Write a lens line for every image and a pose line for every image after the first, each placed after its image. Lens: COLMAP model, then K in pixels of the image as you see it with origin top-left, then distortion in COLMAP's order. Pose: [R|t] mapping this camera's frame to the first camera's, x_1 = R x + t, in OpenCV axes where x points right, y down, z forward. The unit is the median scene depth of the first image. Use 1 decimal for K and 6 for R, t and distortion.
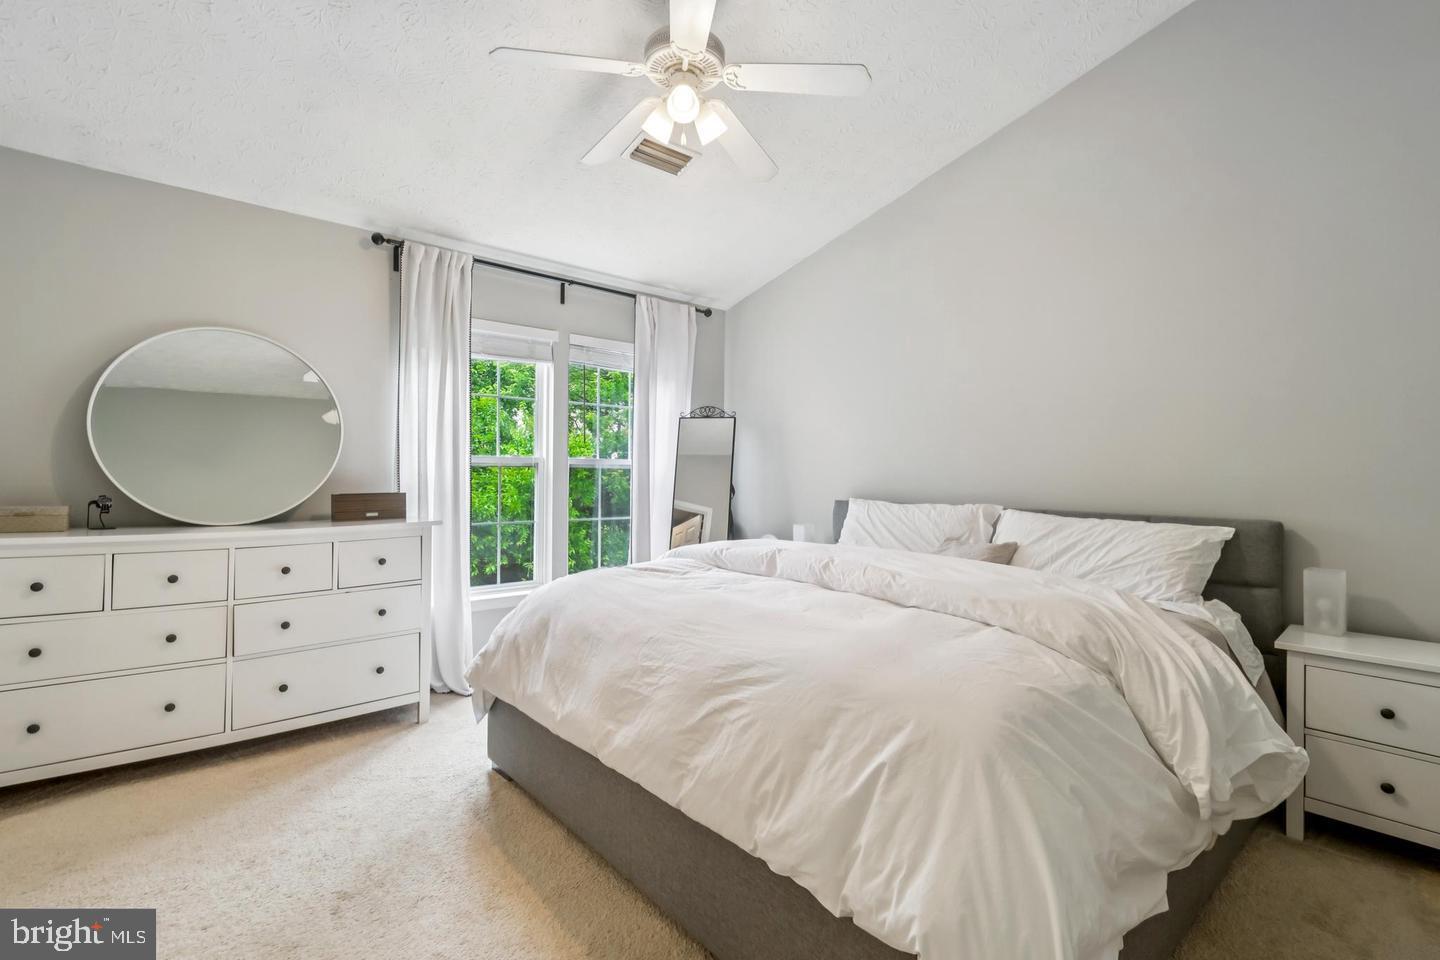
lens RADIAL K [[659.6, 0, 710.6], [0, 659.6, 491.1], [0, 0, 1]] dist [-0.000985, -0.000750]
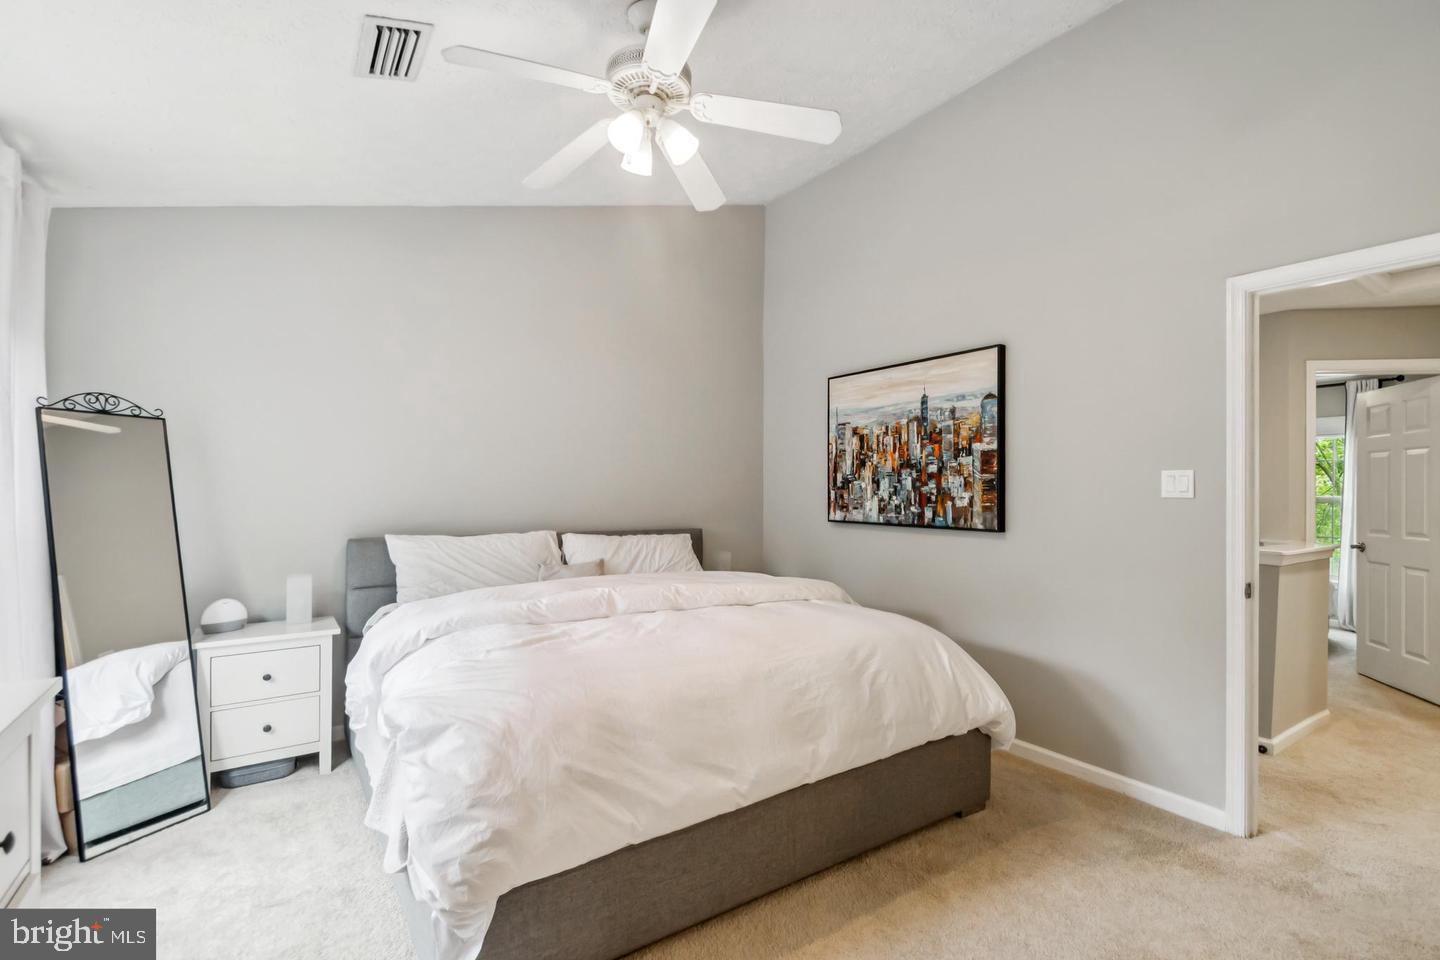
lens RADIAL K [[659.6, 0, 710.6], [0, 659.6, 491.1], [0, 0, 1]] dist [-0.000985, -0.000750]
pose [[0.116470, -0.015267, 0.993077, -0.914164], [0.014451, 0.999802, 0.013676, -0.077673], [-0.993089, 0.012758, 0.116668, 0.718932]]
